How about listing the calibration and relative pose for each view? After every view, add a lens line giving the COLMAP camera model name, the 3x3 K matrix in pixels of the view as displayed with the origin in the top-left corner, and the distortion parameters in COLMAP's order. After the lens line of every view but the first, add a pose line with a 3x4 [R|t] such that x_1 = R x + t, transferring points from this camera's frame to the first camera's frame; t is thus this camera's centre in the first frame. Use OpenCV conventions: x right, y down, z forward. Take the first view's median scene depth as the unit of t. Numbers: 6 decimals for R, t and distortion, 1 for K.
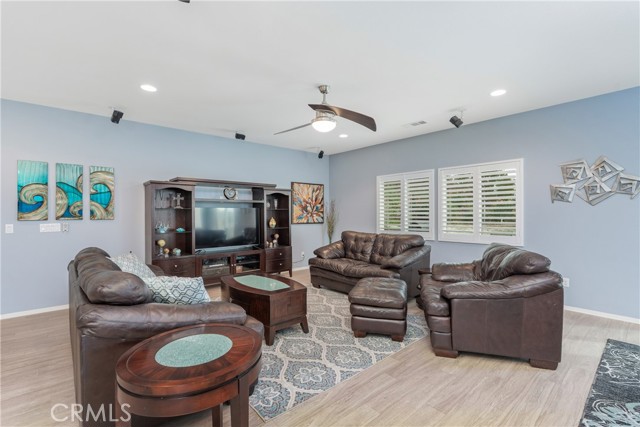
lens RADIAL K [[289.3, 0, 317.3], [0, 289.3, 211.4], [0, 0, 1]] dist [-0.000775, 0.000191]
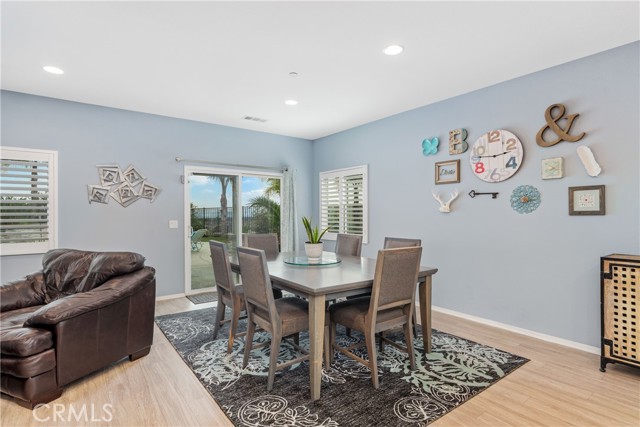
lens RADIAL K [[334.4, 0, 314.6], [0, 334.4, 214.8], [0, 0, 1]] dist [0.001951, 0.000262]
pose [[0.086868, -0.003115, 0.996215, -0.370483], [-0.004307, 0.999985, 0.003502, 0.000991], [-0.996210, -0.004595, 0.086854, 0.222550]]
